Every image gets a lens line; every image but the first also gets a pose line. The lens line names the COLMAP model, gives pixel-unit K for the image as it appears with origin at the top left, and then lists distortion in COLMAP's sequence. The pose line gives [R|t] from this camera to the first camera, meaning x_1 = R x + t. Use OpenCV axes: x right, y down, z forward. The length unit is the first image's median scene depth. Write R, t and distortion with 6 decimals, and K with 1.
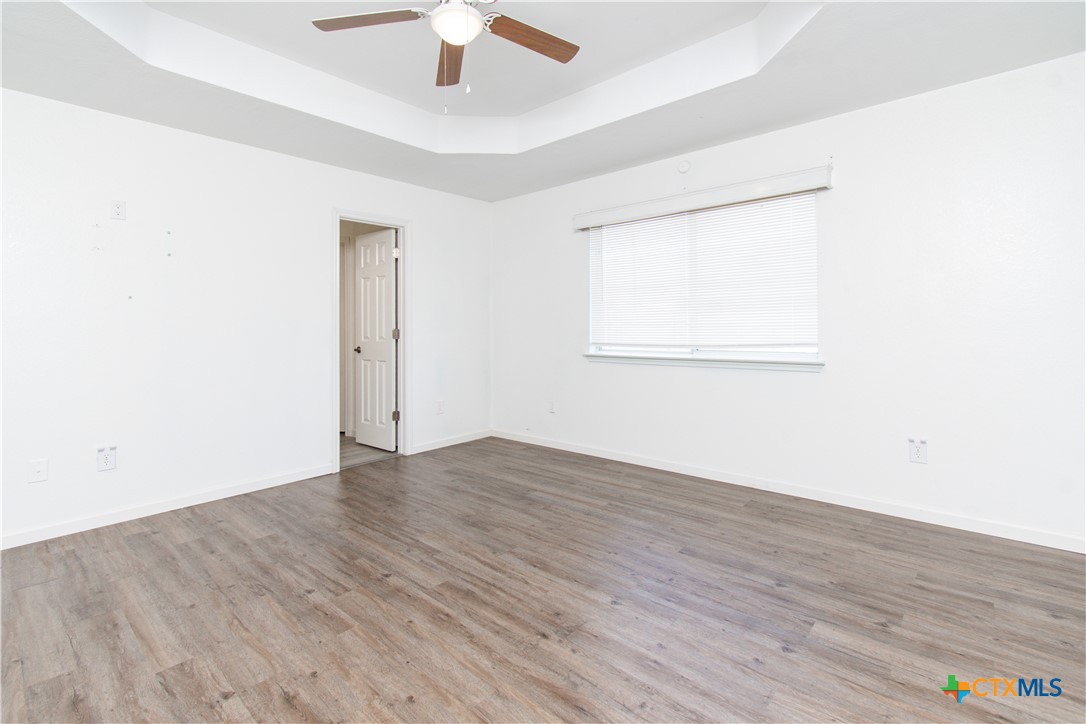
lens RADIAL K [[499.2, 0, 538.0], [0, 499.2, 323.0], [0, 0, 1]] dist [0.000873, -0.000329]
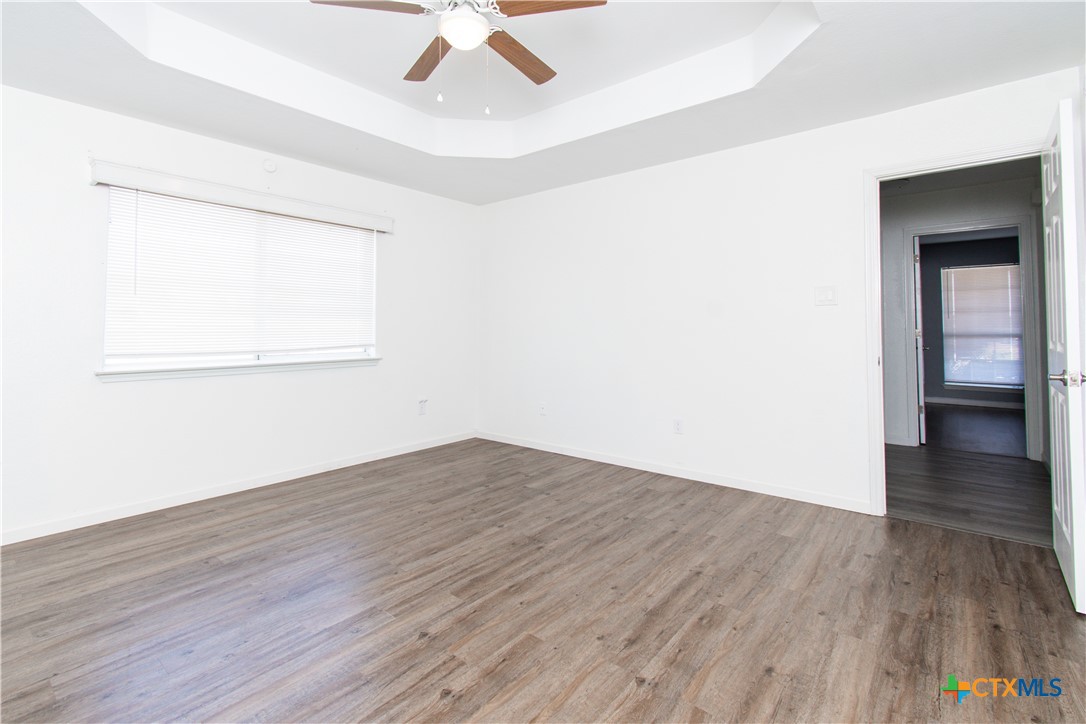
lens RADIAL K [[499.2, 0, 538.0], [0, 499.2, 323.0], [0, 0, 1]] dist [0.000873, -0.000329]
pose [[-0.038511, 0.025621, 0.998930, -1.163790], [-0.004332, 0.999658, -0.025807, 0.025012], [-0.999249, -0.005321, -0.038387, 0.879068]]
